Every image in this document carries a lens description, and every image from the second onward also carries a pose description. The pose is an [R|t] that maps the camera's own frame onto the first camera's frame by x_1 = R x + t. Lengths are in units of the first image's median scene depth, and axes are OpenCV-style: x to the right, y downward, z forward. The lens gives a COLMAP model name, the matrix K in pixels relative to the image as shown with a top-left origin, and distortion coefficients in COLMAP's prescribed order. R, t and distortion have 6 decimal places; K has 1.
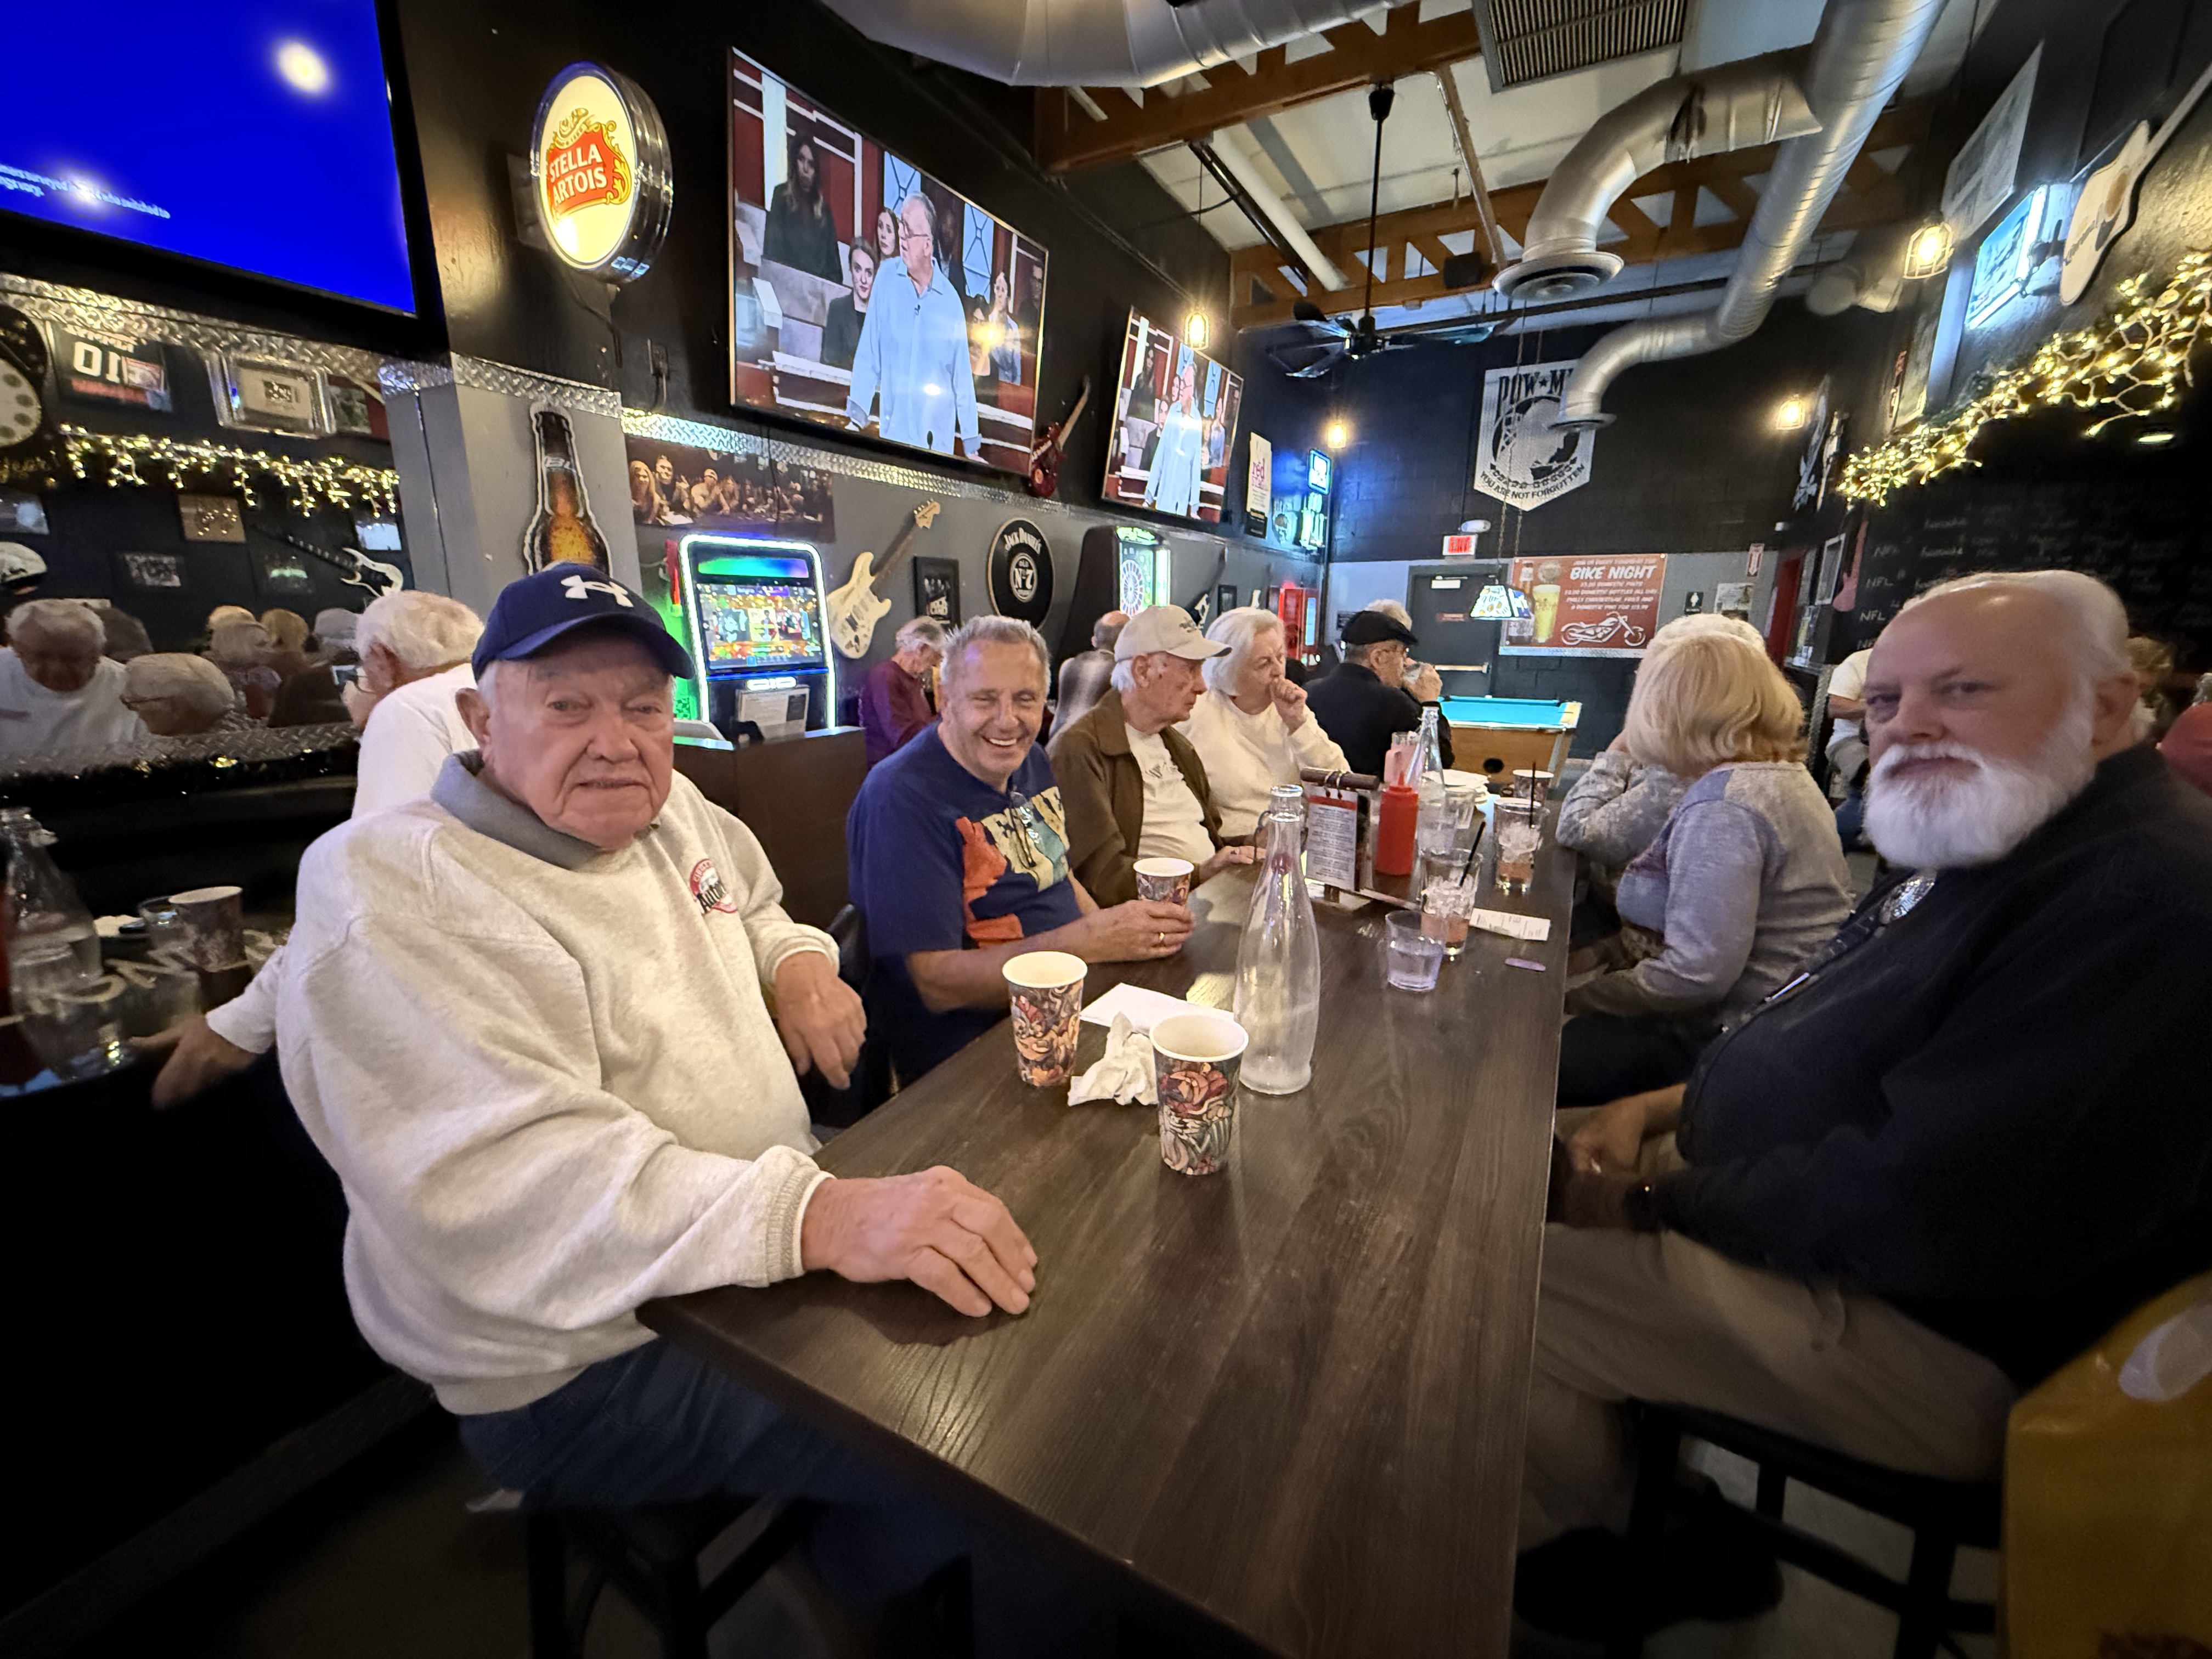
lens RADIAL K [[876.5, 0, 1107.3], [0, 876.5, 831.9], [0, 0, 1]] dist [-0.004630, 0.000631]
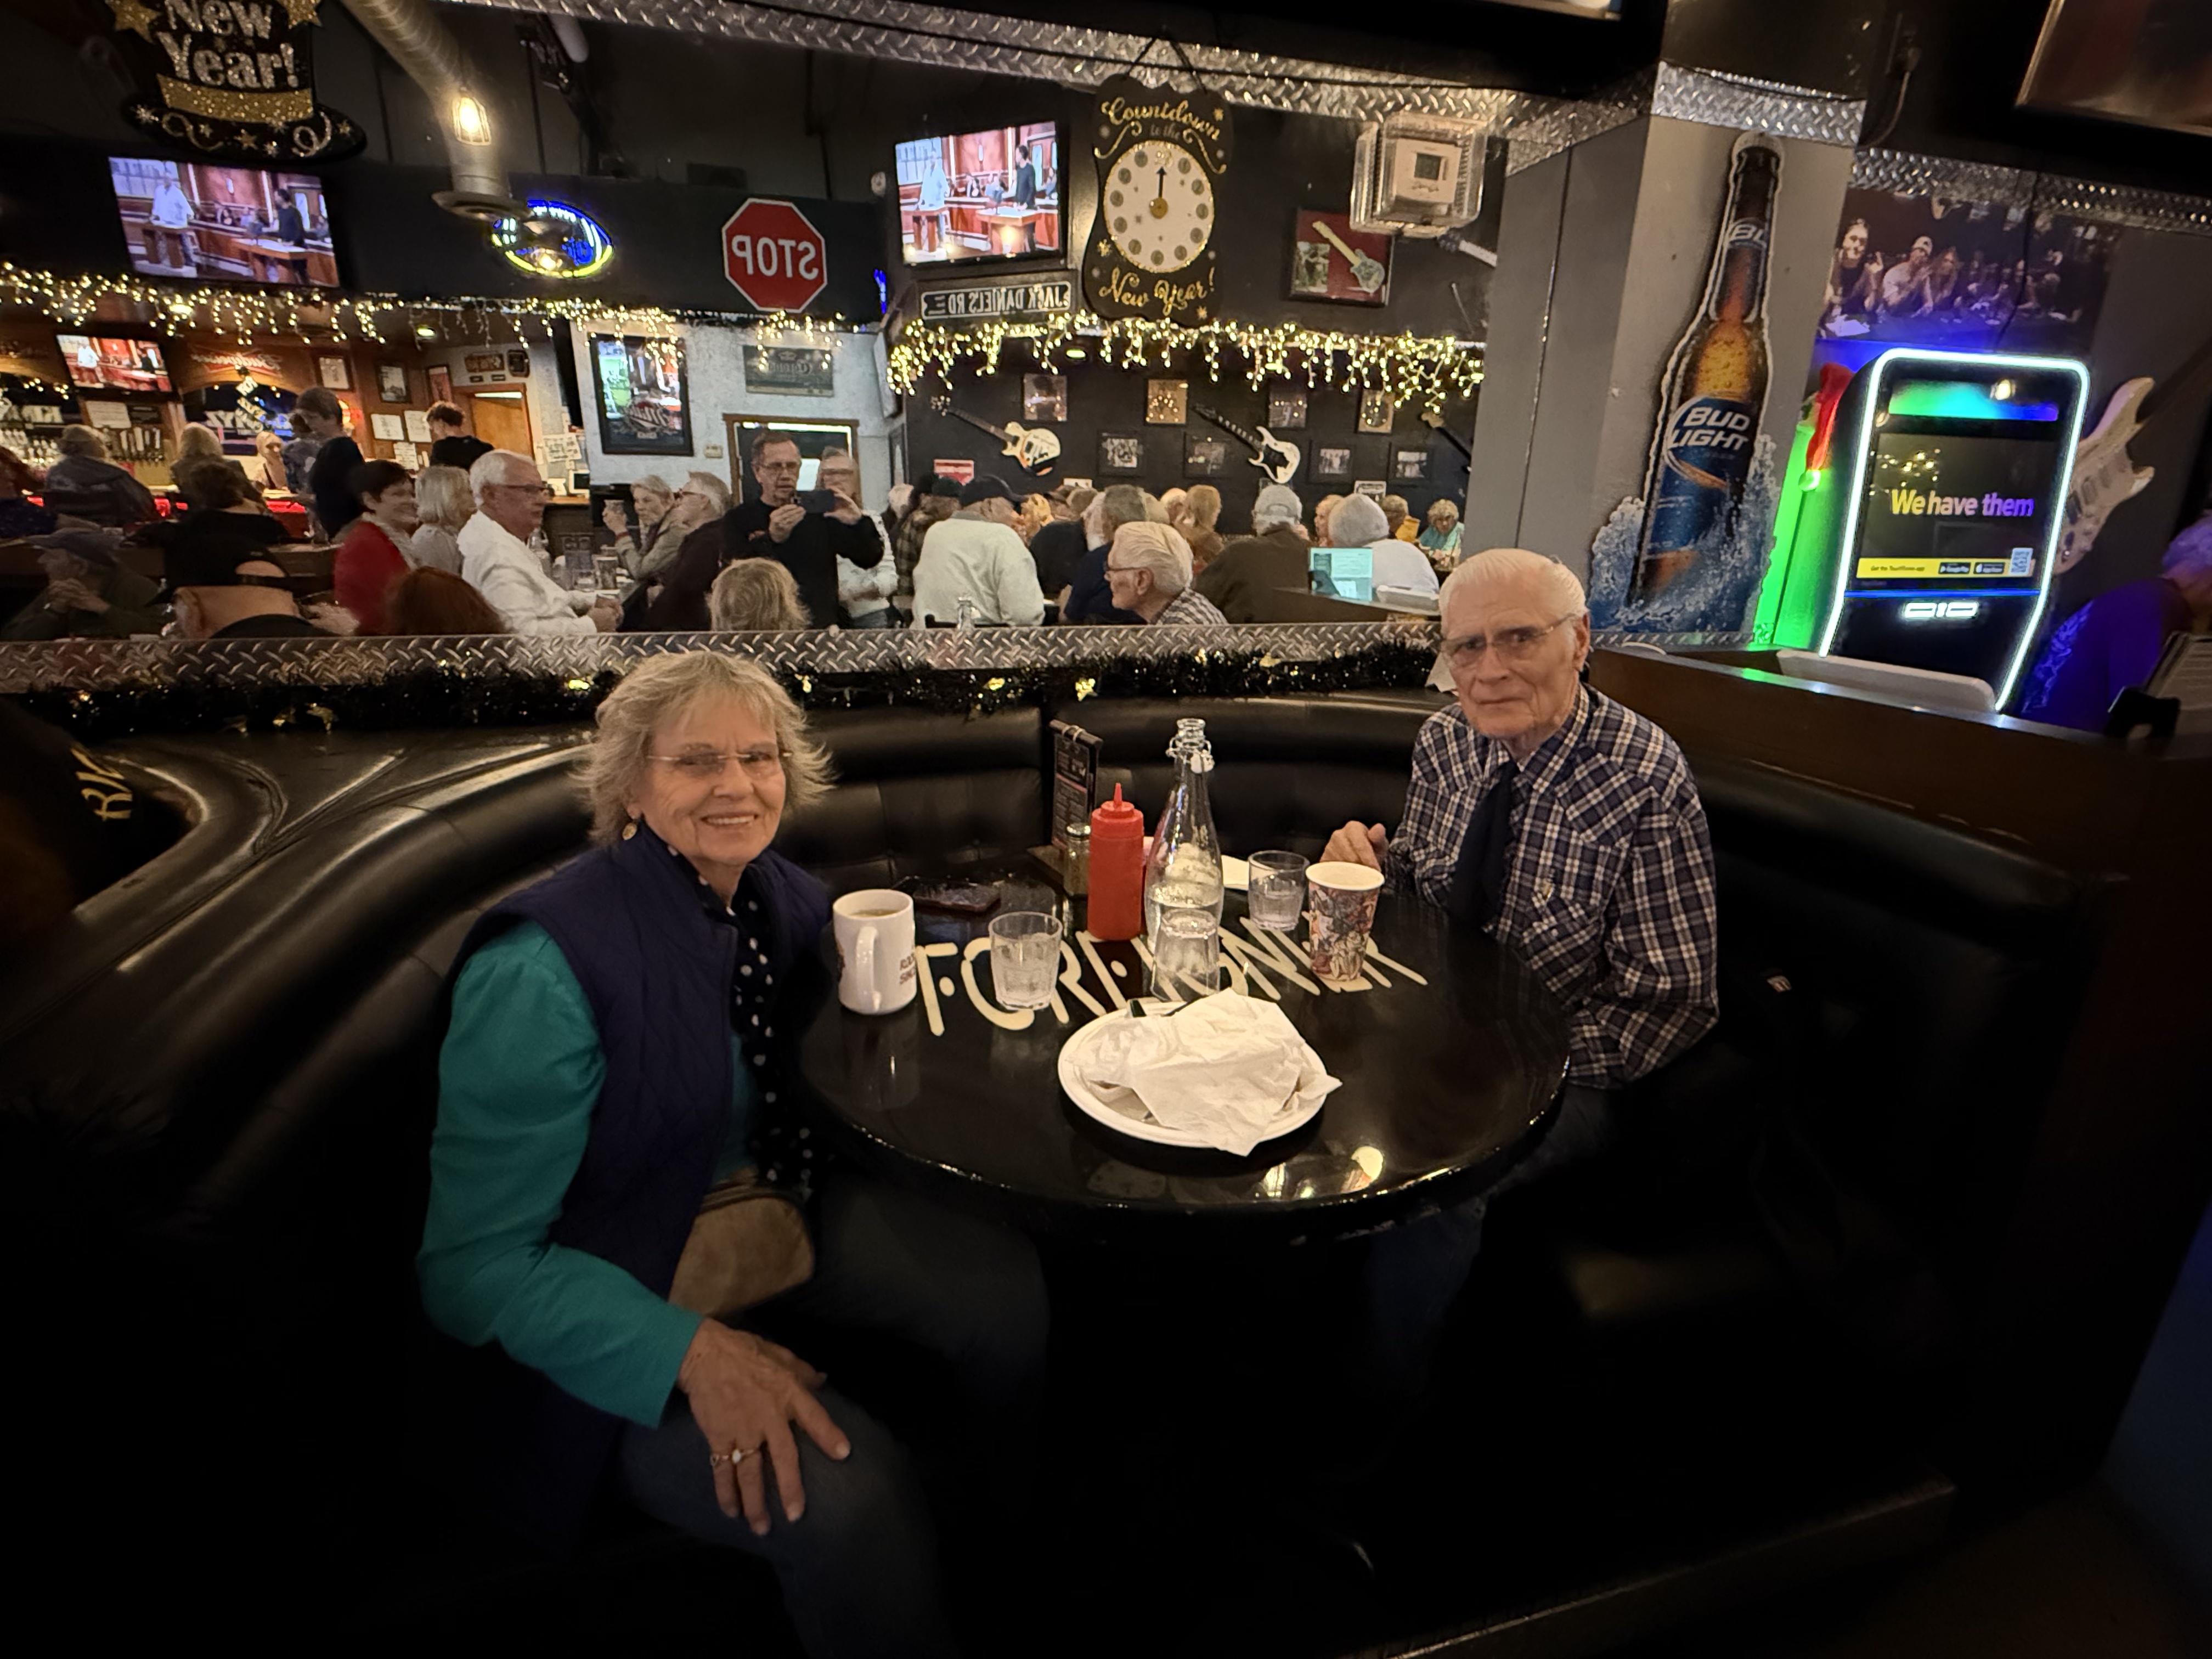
lens RADIAL K [[1010.9, 0, 1096.0], [0, 1010.9, 848.4], [0, 0, 1]] dist [-0.004120, -0.001334]
pose [[0.704412, 0.238677, -0.668458, -0.182493], [-0.182965, 0.970999, 0.153895, -0.010095], [0.685804, 0.013899, 0.727654, 0.080593]]
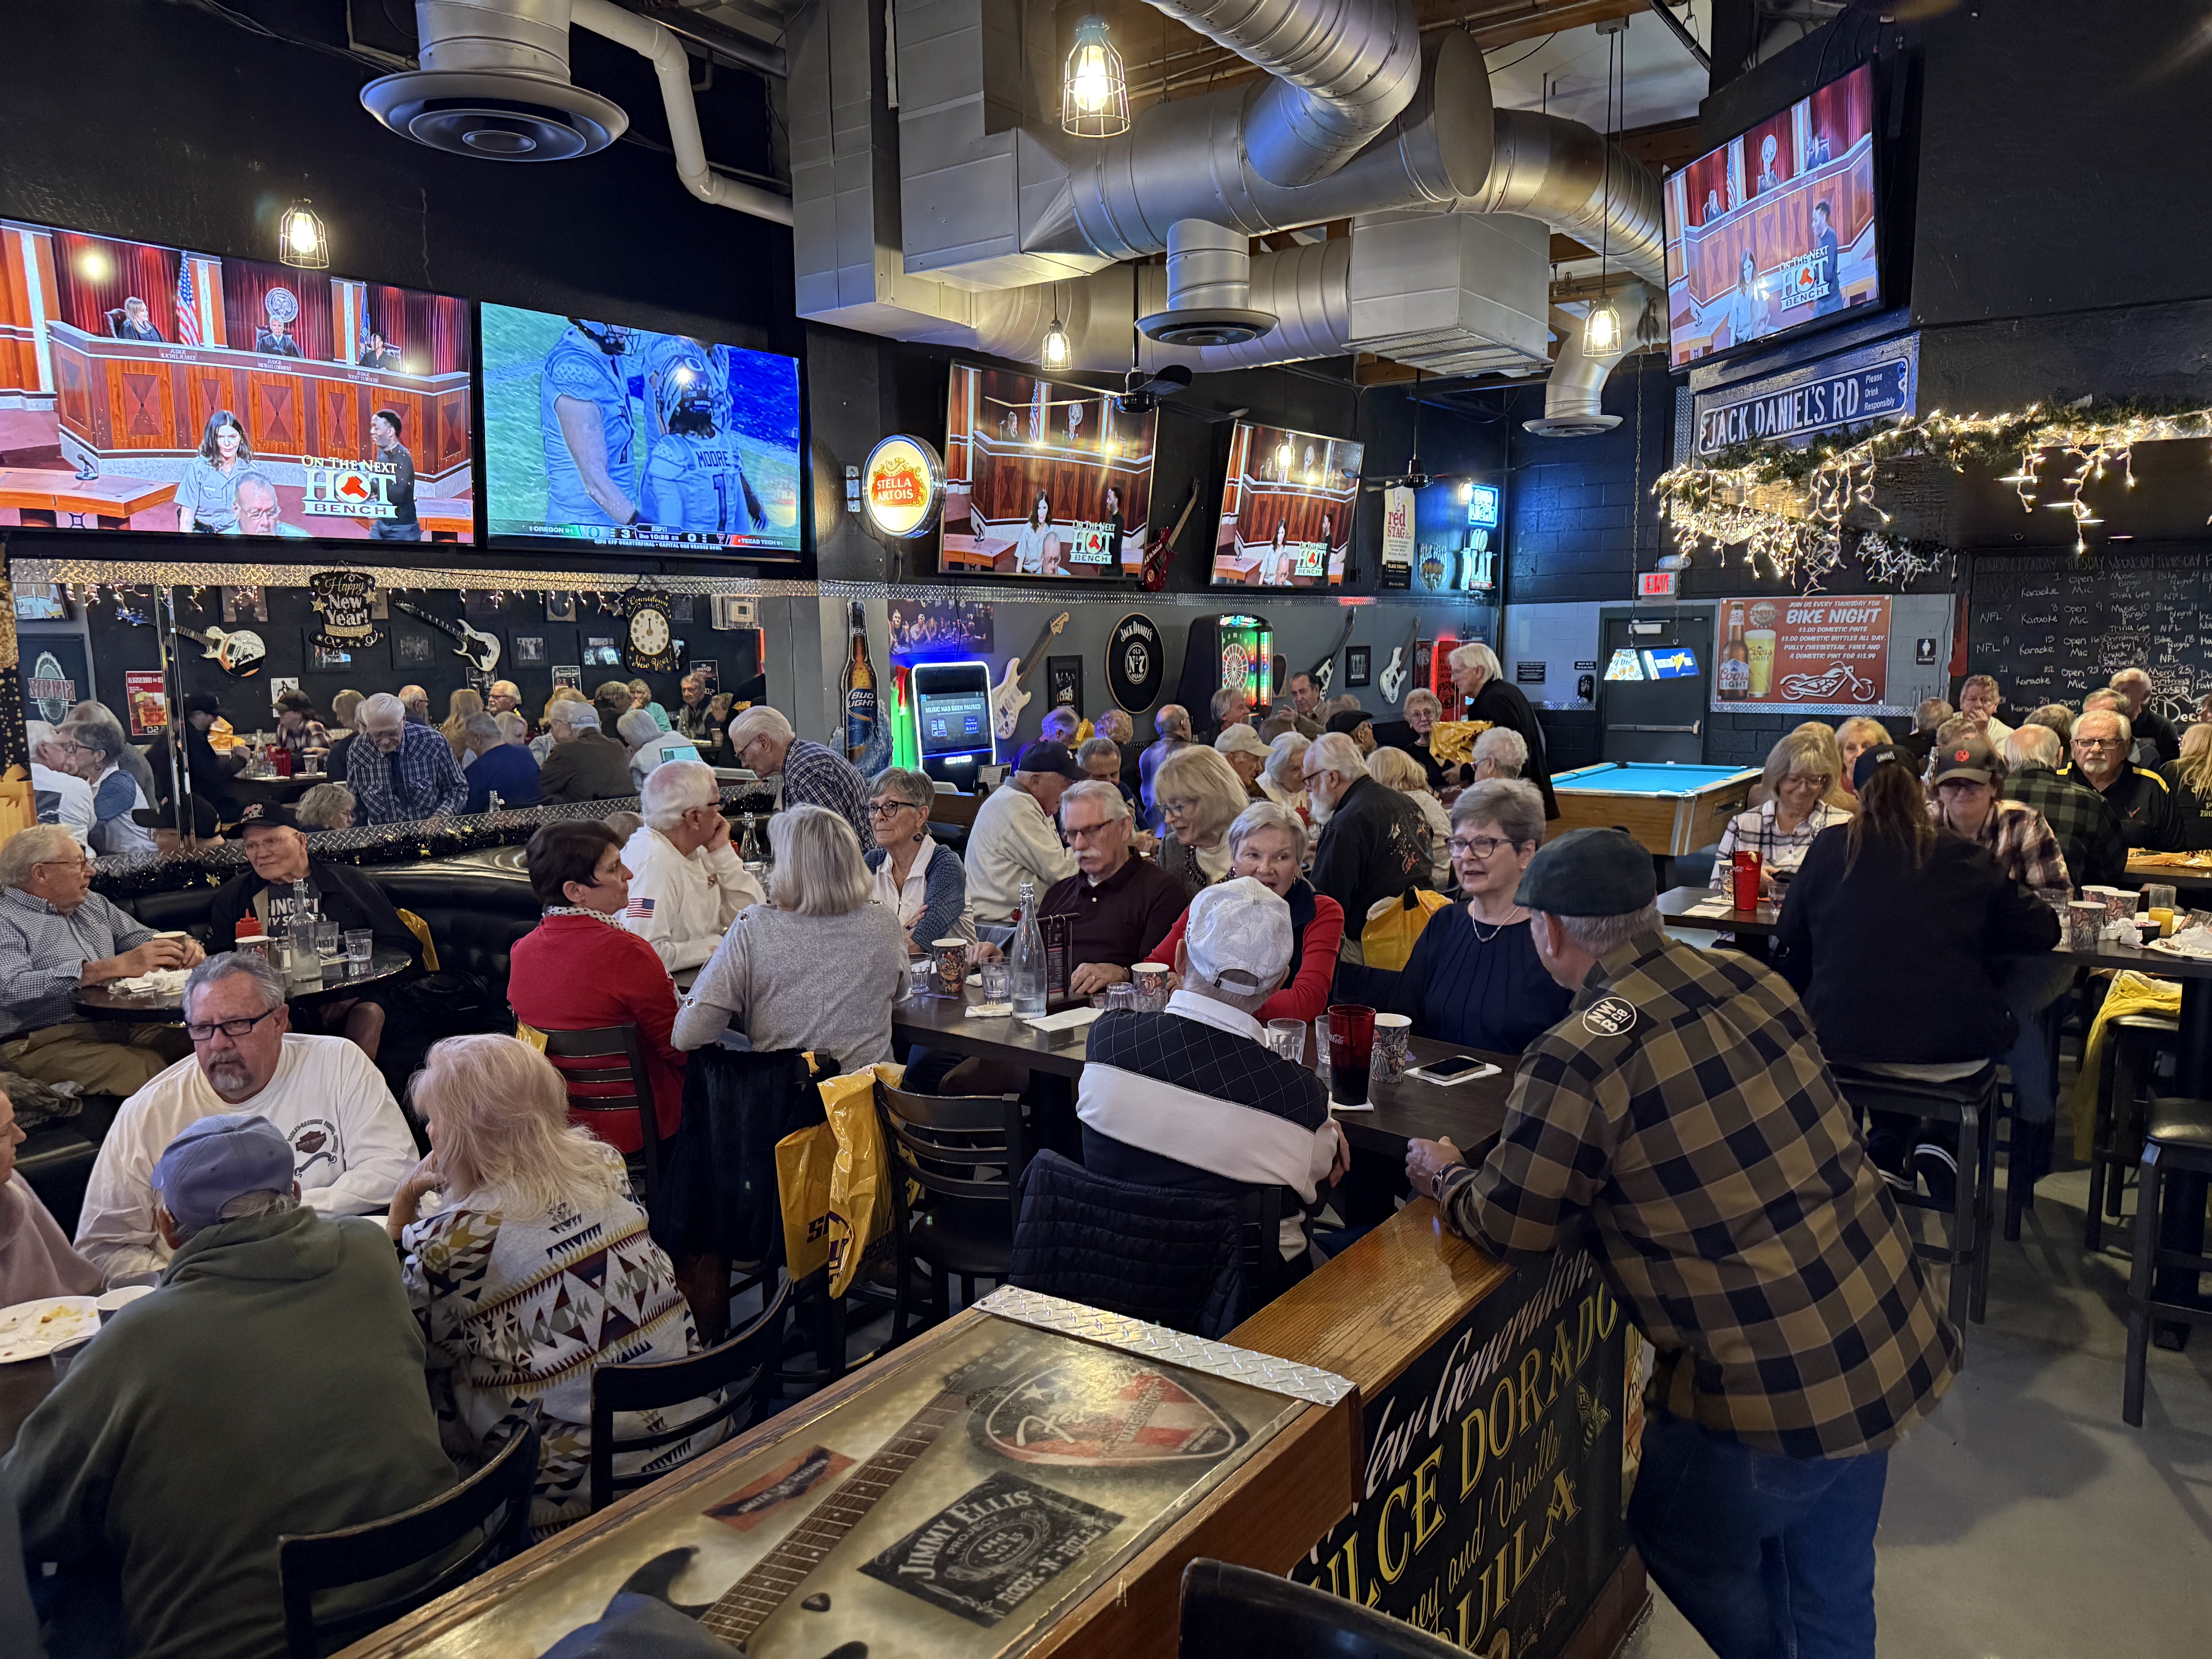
lens RADIAL K [[1575.4, 0, 1104.0], [0, 1575.4, 834.8], [0, 0, 1]] dist [0.040081, -0.002942]
pose [[0.992854, 0.000369, -0.119332, 0.099122], [-0.013109, 0.994281, -0.105992, 0.138208], [0.118610, 0.106799, 0.987181, -0.931779]]
